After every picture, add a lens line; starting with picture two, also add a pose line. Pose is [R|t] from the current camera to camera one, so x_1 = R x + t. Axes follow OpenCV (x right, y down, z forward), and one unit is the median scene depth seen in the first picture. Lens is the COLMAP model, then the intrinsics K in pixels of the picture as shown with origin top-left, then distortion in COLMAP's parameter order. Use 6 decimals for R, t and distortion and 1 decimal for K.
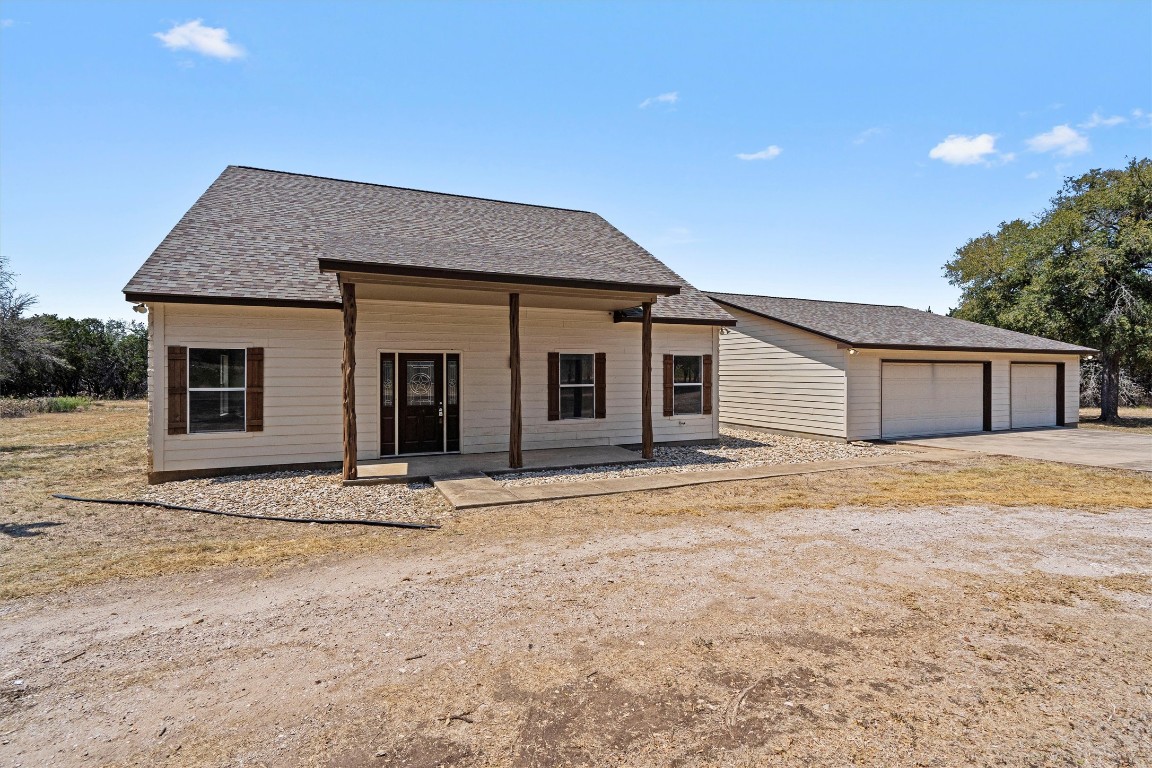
lens RADIAL K [[521.6, 0, 568.3], [0, 521.6, 386.6], [0, 0, 1]] dist [0.000047, 0.000114]
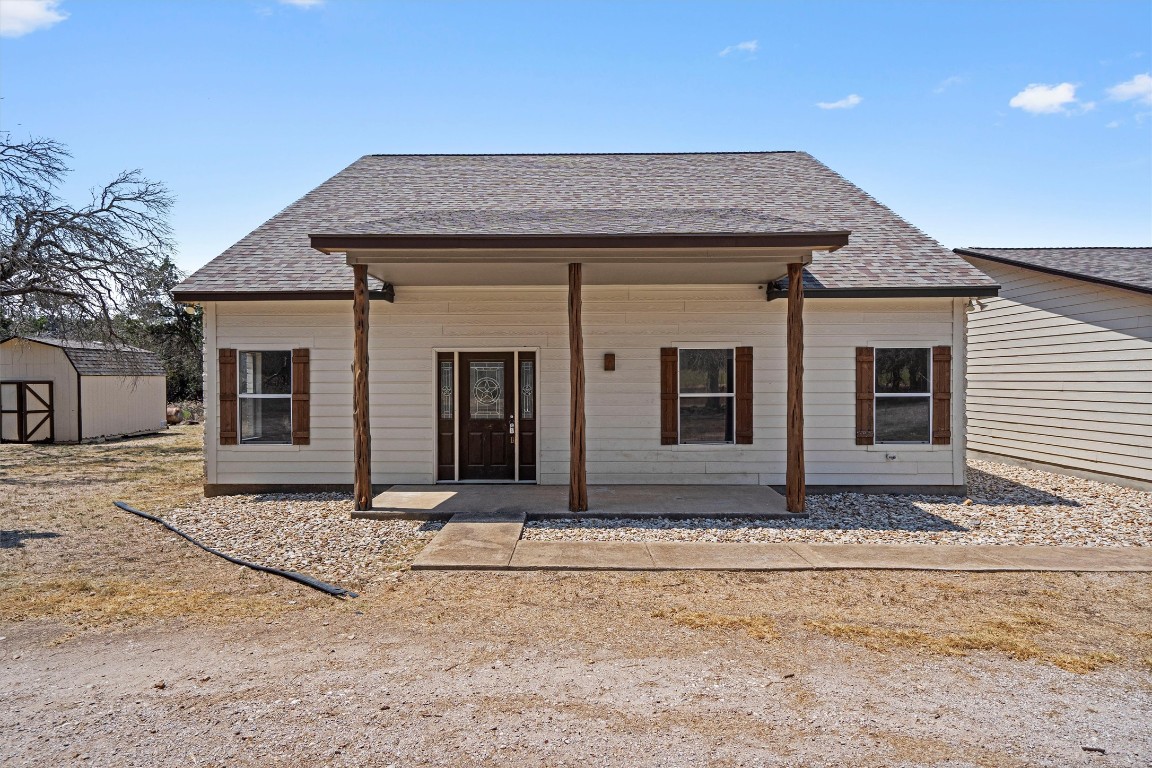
lens RADIAL K [[611.4, 0, 576.0], [0, 611.4, 396.7], [0, 0, 1]] dist [0.010033, 0.000238]
pose [[0.913636, 0.008973, -0.406435, 0.207198], [-0.008520, 0.999959, 0.002923, -0.000861], [0.406445, 0.000792, 0.913675, 0.217247]]
